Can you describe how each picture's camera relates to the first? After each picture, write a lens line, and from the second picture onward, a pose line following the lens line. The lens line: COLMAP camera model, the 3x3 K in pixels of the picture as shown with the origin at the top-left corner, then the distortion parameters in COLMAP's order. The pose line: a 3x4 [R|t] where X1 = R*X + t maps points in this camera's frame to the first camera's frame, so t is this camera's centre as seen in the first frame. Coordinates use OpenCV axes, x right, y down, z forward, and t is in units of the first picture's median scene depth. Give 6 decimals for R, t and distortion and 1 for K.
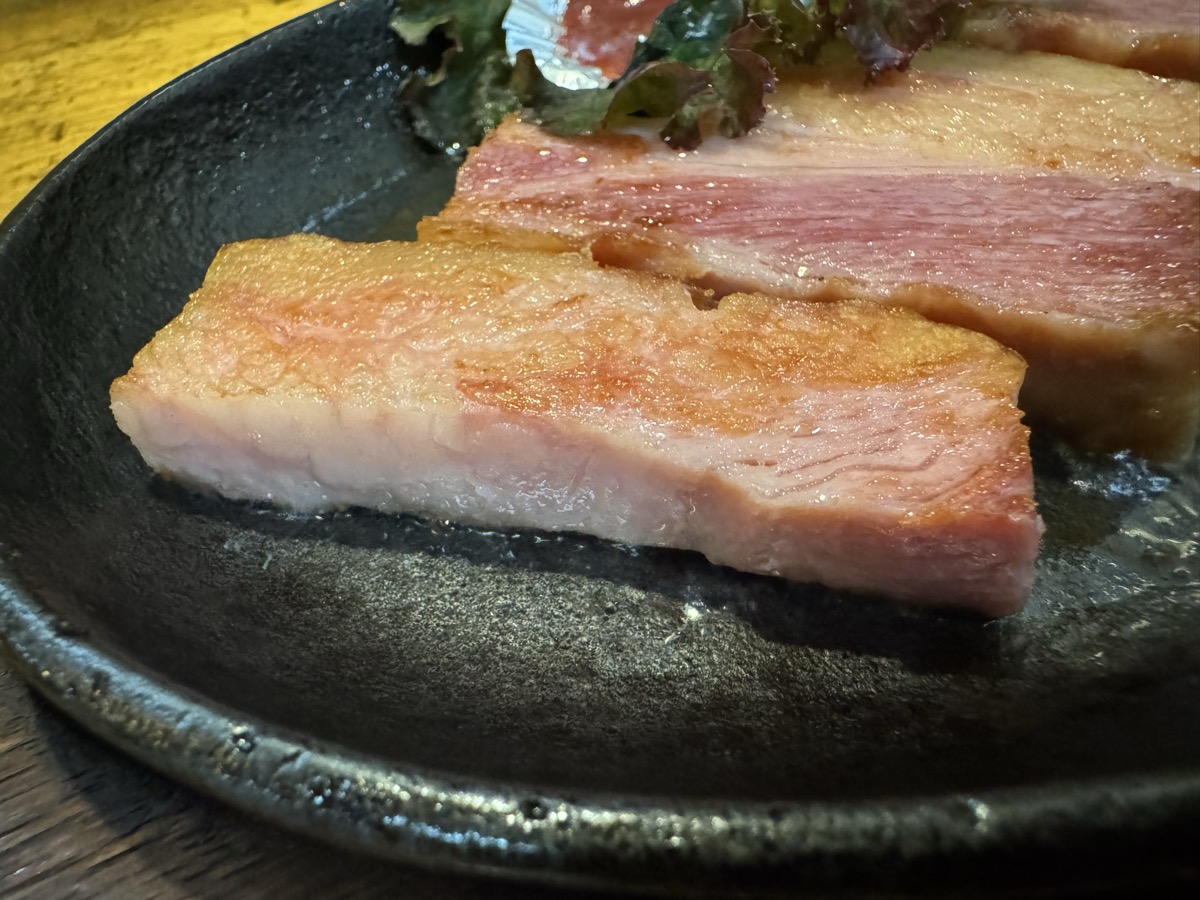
lens RADIAL K [[857.5, 0, 591.0], [0, 857.5, 457.8], [0, 0, 1]] dist [-0.001920, -0.009750]
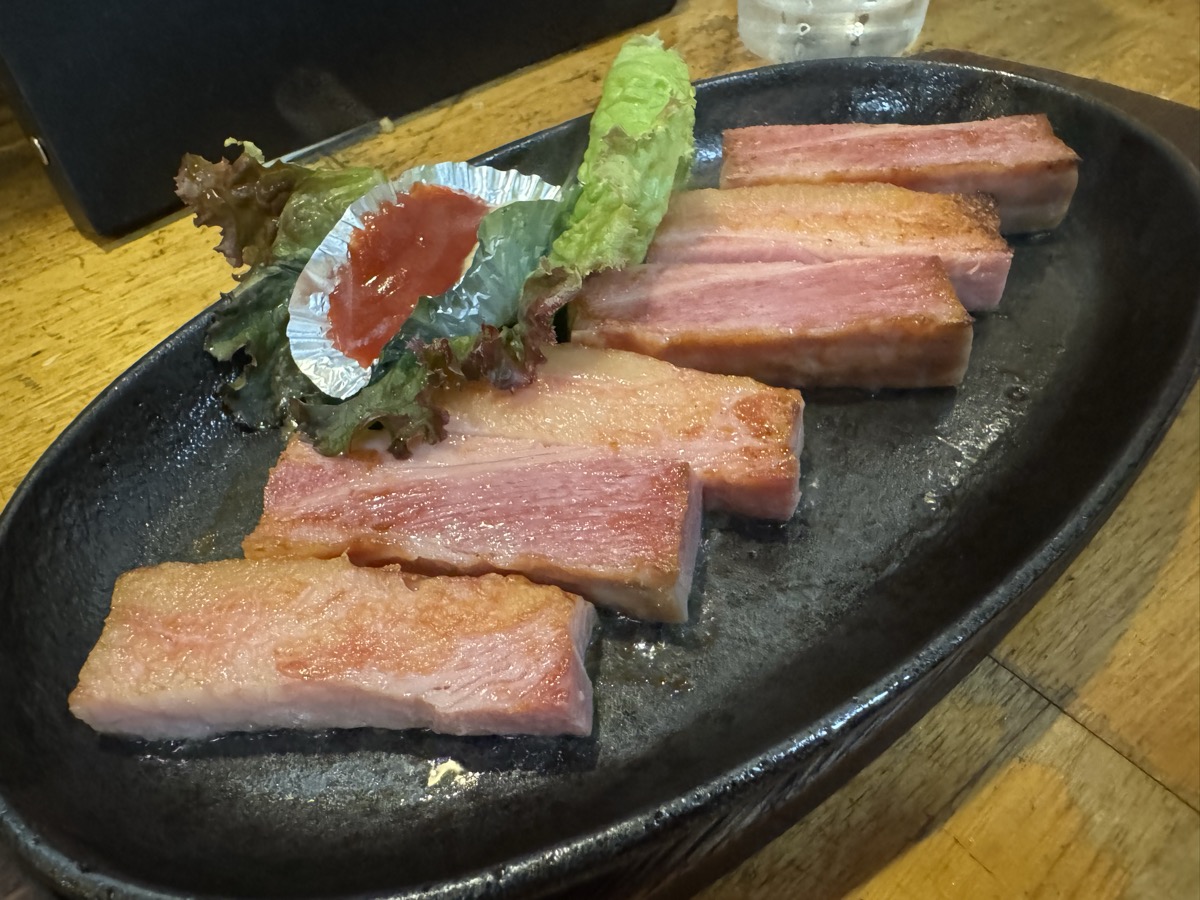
lens RADIAL K [[857.5, 0, 587.8], [0, 857.5, 430.4], [0, 0, 1]] dist [-0.001920, -0.009750]
pose [[0.977902, -0.170320, 0.121239, 0.311979], [0.173902, 0.984569, -0.019528, -0.379718], [-0.116043, 0.040181, 0.992431, -0.782183]]
